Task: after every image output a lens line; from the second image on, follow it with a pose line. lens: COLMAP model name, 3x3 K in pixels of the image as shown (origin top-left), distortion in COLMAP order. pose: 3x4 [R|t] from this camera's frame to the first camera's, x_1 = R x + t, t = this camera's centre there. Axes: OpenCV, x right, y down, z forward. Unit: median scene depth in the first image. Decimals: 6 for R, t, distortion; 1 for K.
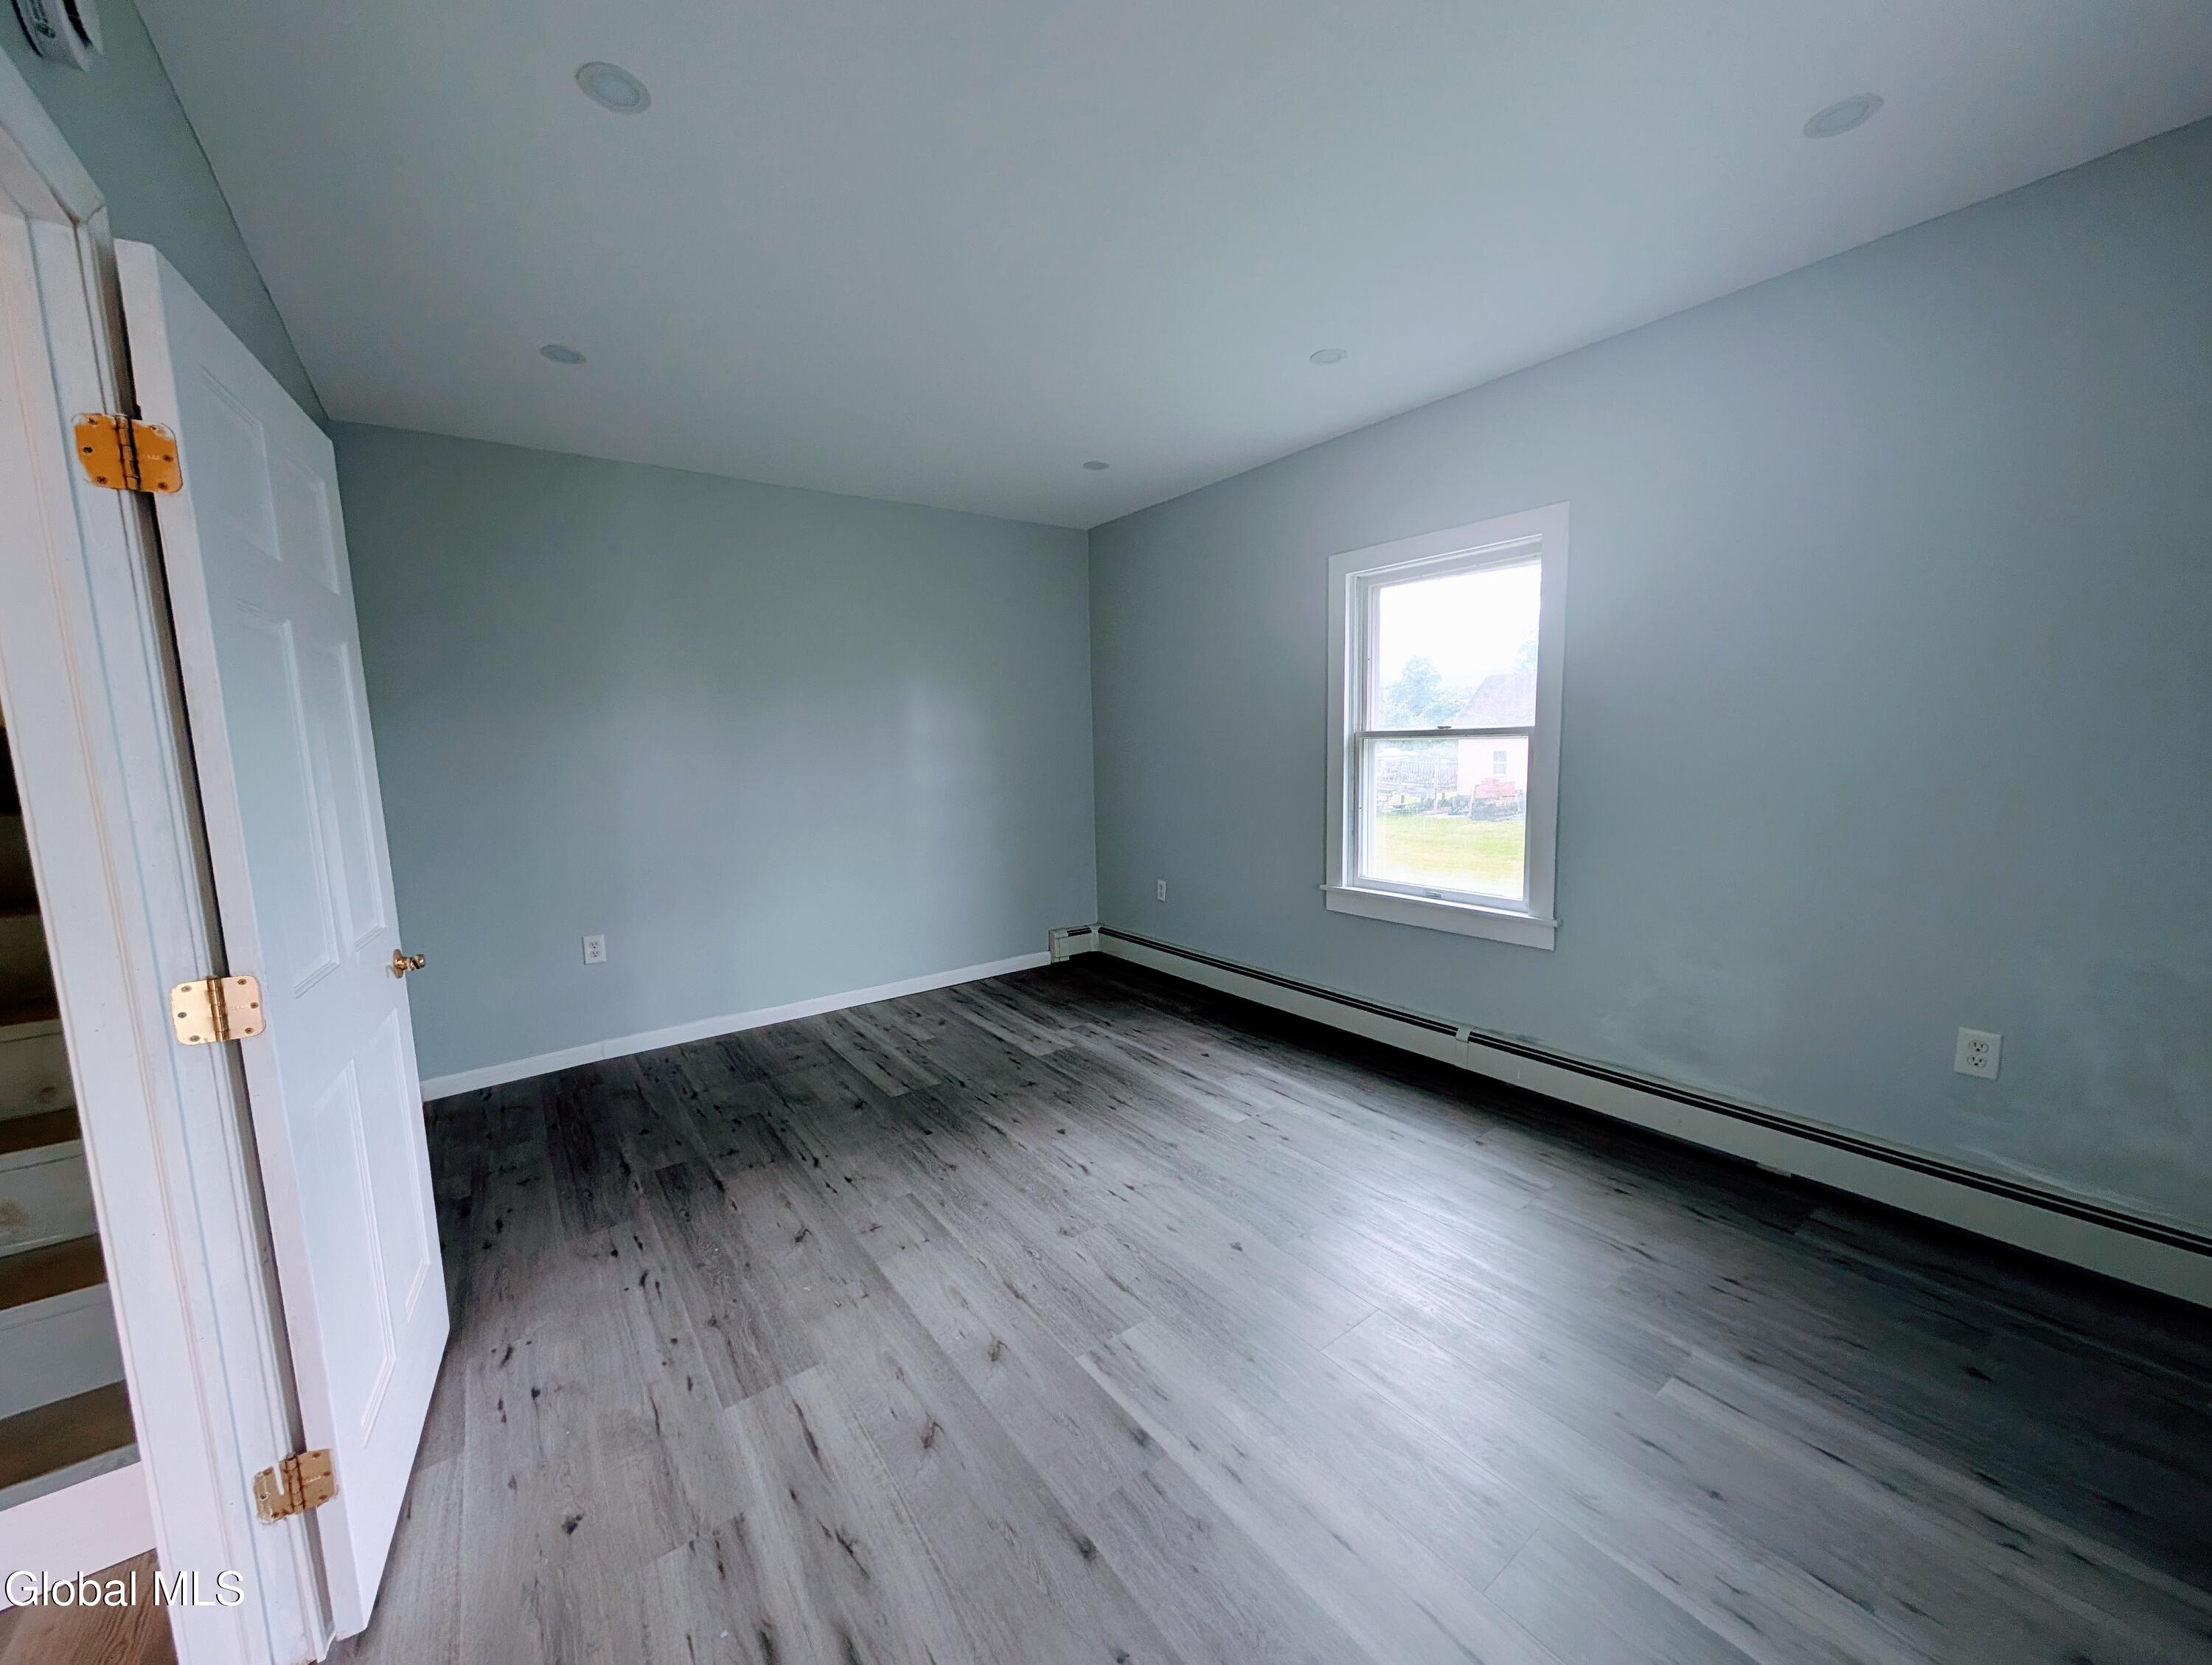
lens RADIAL K [[842.1, 0, 1103.4], [0, 842.1, 839.1], [0, 0, 1]] dist [-0.000436, 0.000668]
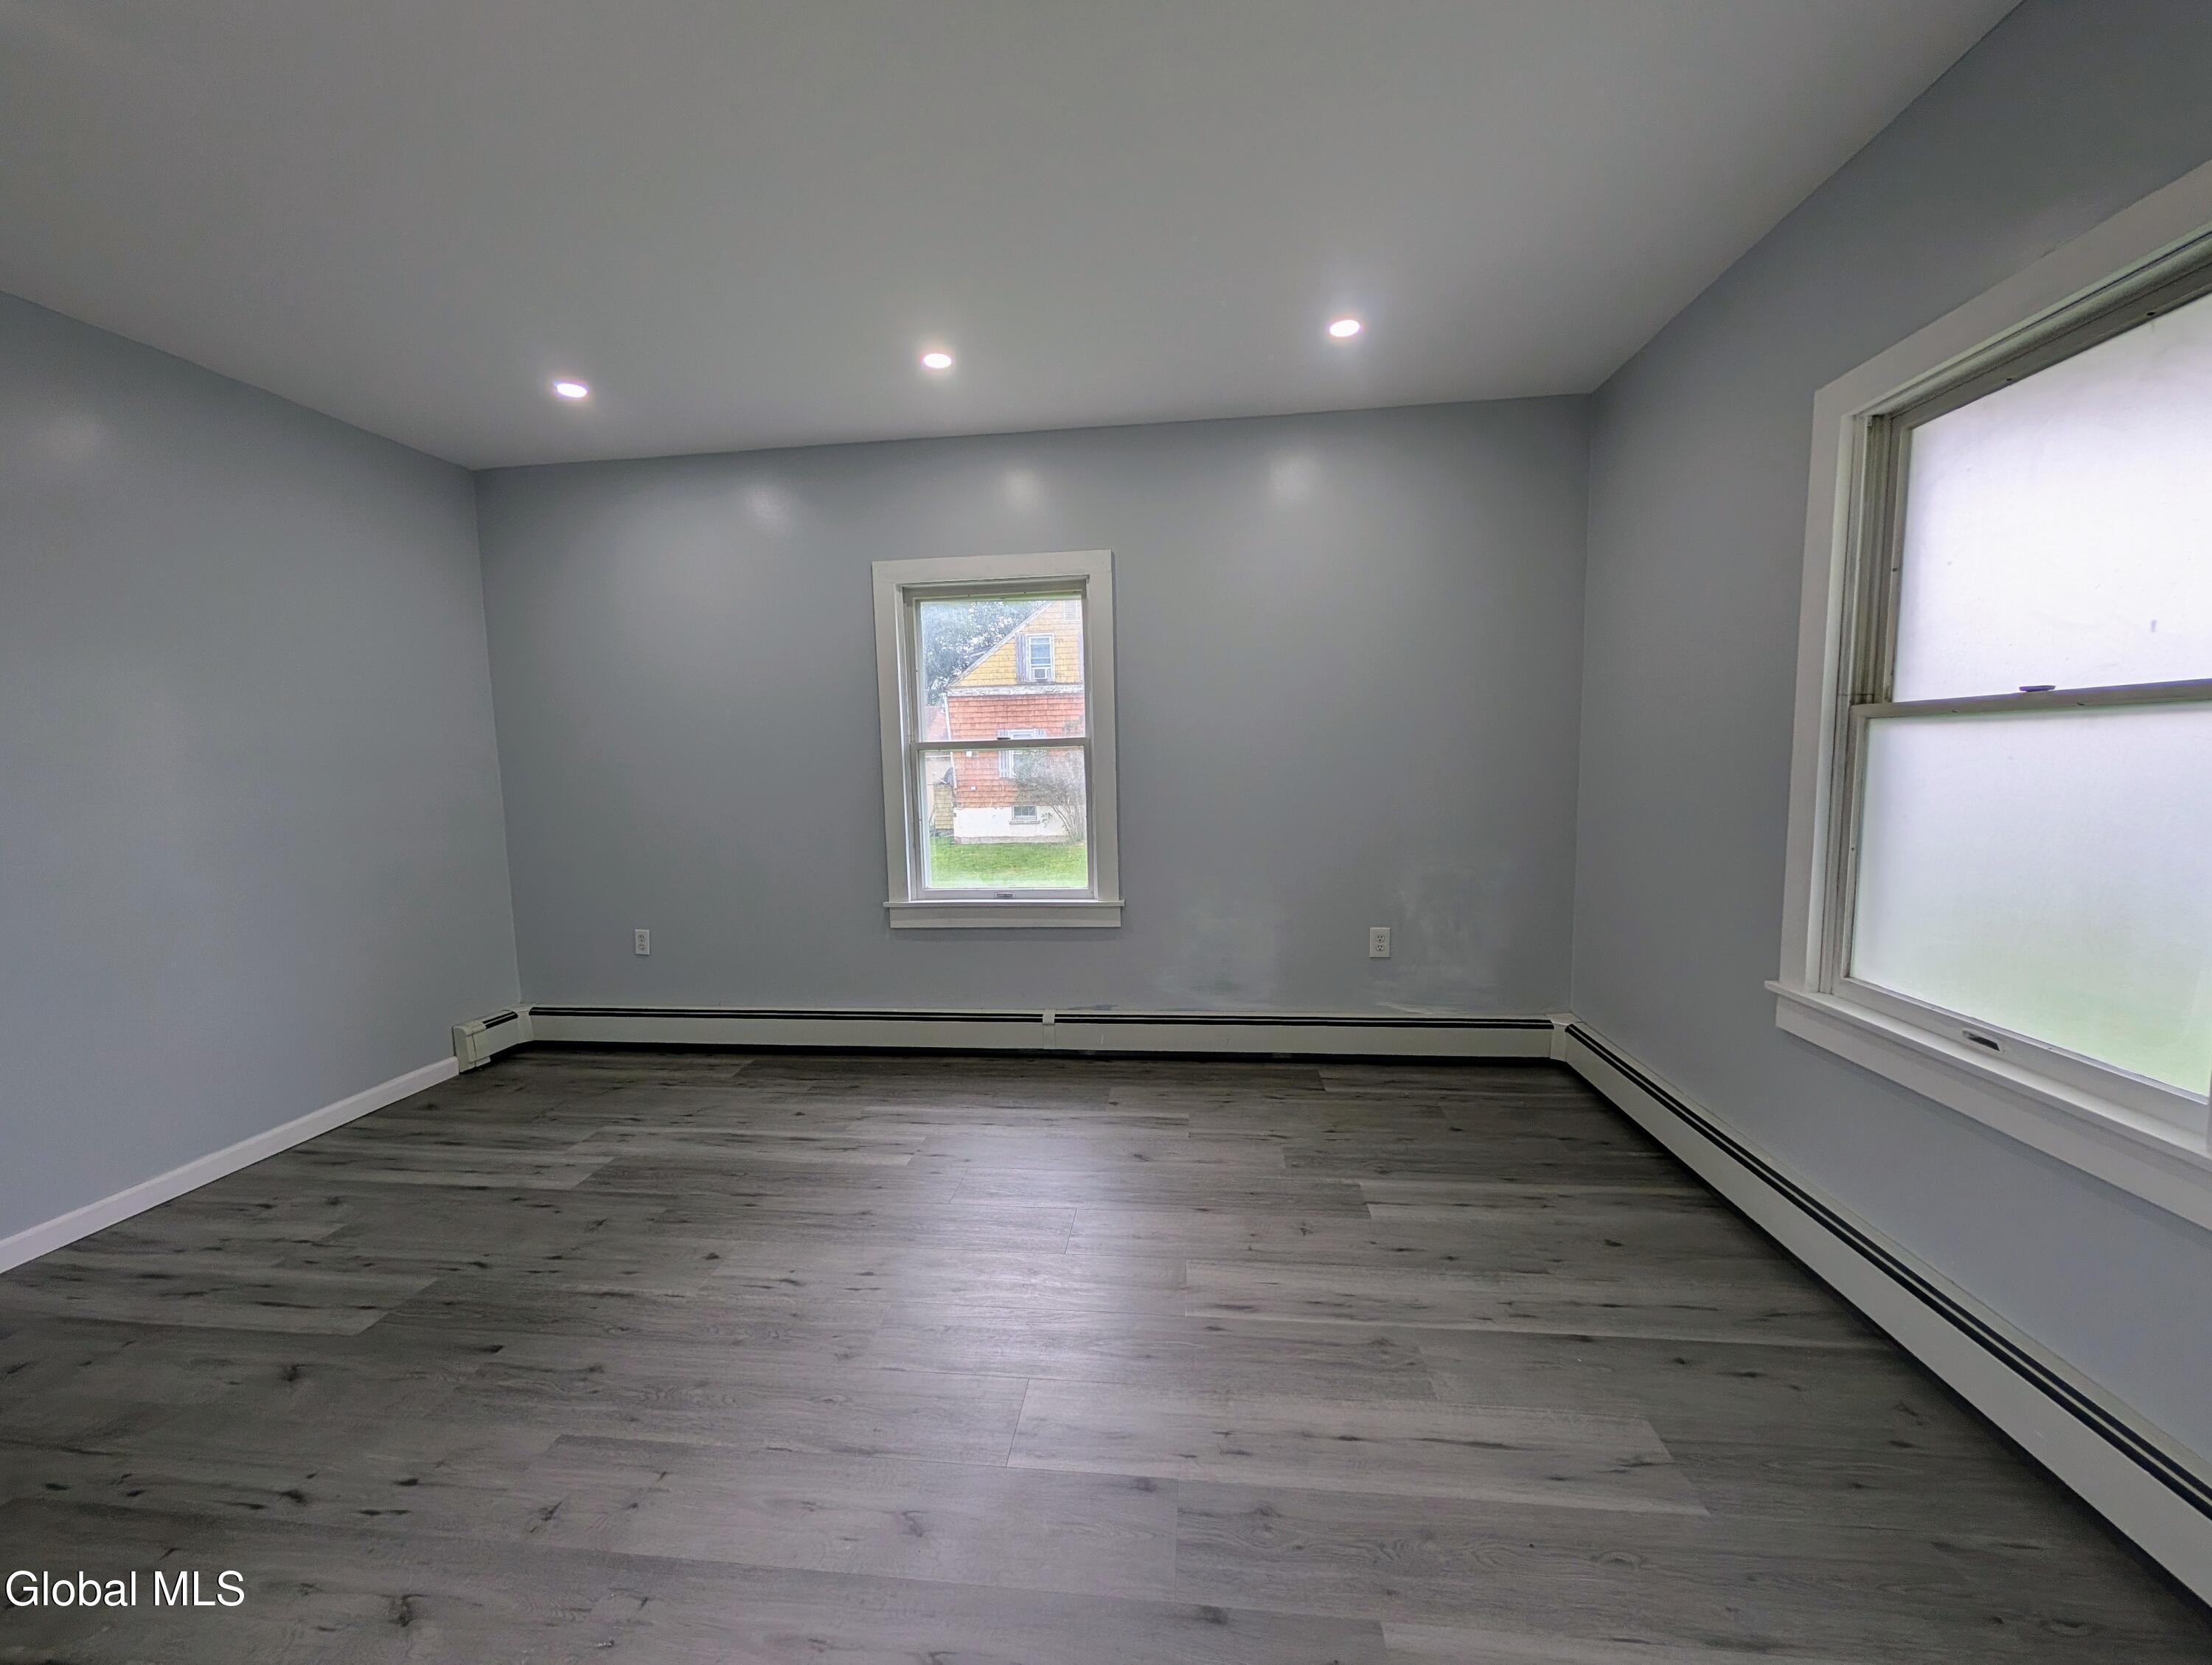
lens RADIAL K [[842.1, 0, 1106.7], [0, 842.1, 835.8], [0, 0, 1]] dist [-0.000436, 0.000668]
pose [[0.678417, -0.059774, 0.732241, -0.302418], [0.094223, 0.995533, -0.006030, 0.010161], [-0.728610, 0.073085, 0.681018, 0.183170]]
